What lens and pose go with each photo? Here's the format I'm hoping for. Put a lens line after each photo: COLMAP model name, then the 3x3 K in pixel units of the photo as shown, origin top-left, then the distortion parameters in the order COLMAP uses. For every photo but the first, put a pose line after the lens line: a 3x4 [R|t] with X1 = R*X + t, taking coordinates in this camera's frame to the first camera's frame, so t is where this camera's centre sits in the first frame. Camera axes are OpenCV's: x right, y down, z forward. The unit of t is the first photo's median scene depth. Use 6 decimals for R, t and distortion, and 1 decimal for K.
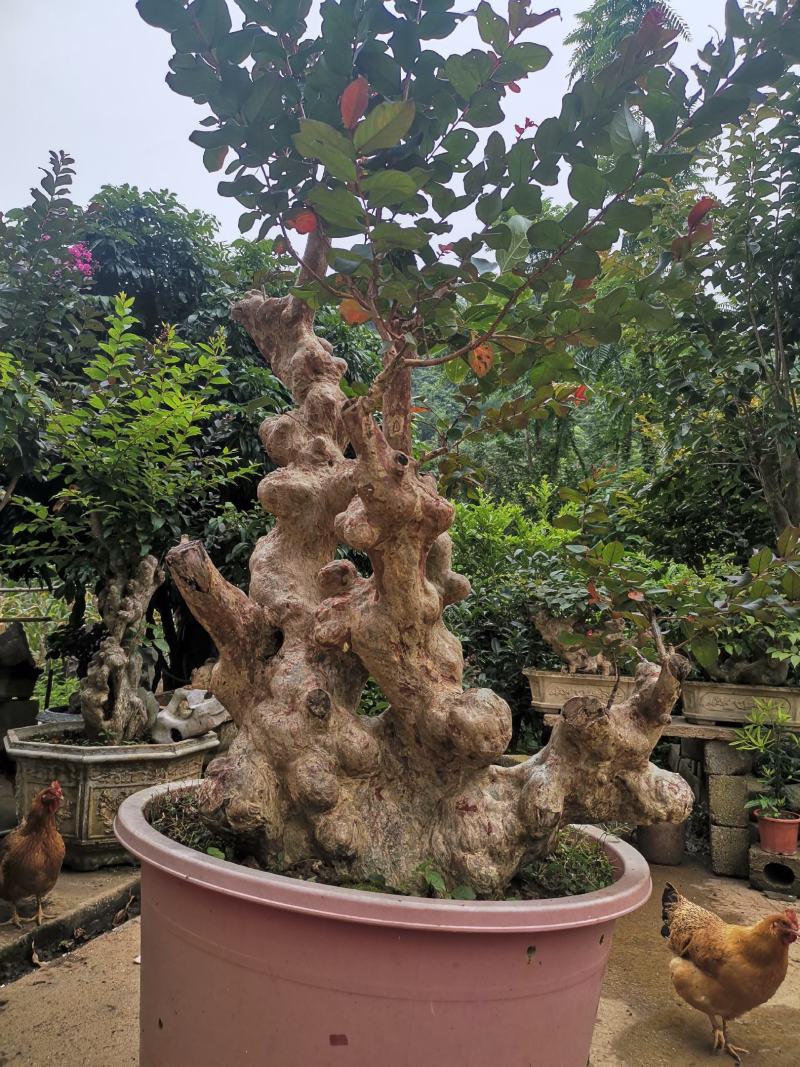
lens RADIAL K [[799.9, 0, 395.6], [0, 799.9, 532.3], [0, 0, 1]] dist [0.027143, -0.001235]
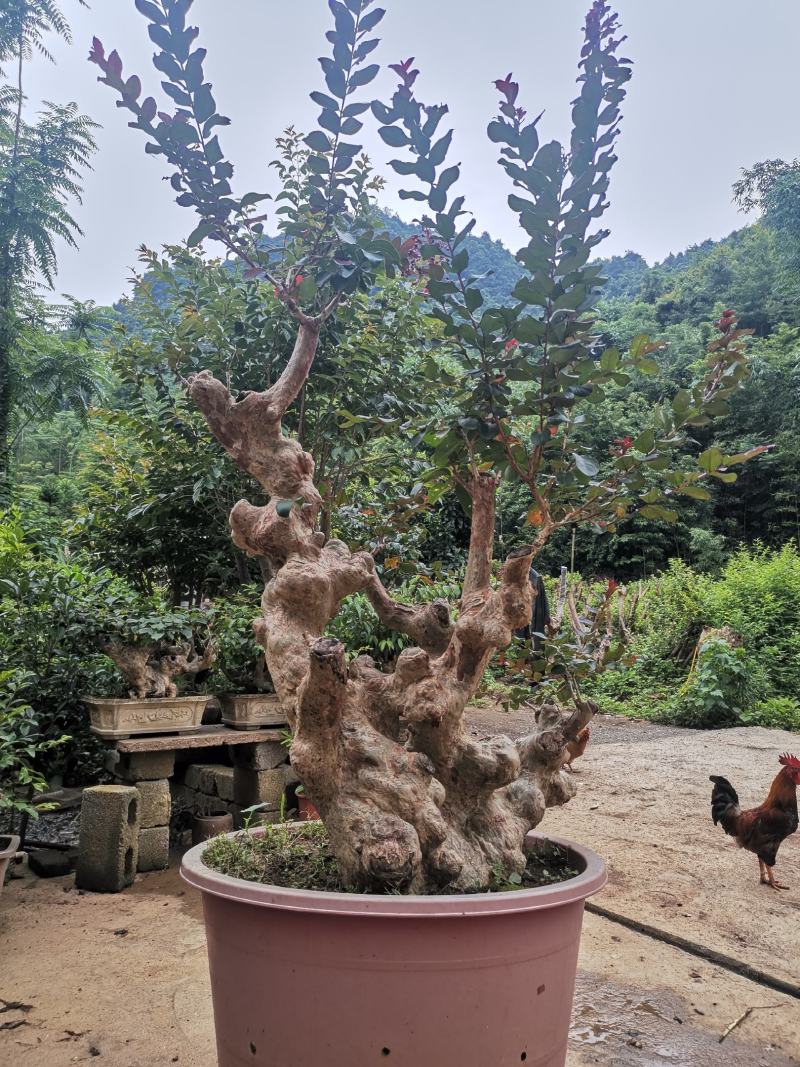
lens RADIAL K [[799.9, 0, 395.6], [0, 799.9, 532.3], [0, 0, 1]] dist [0.027143, -0.001235]
pose [[0.649003, 0.052645, 0.758963, -0.394744], [-0.062089, 0.997940, -0.016128, -0.047373], [-0.758248, -0.036657, 0.650934, 0.073852]]
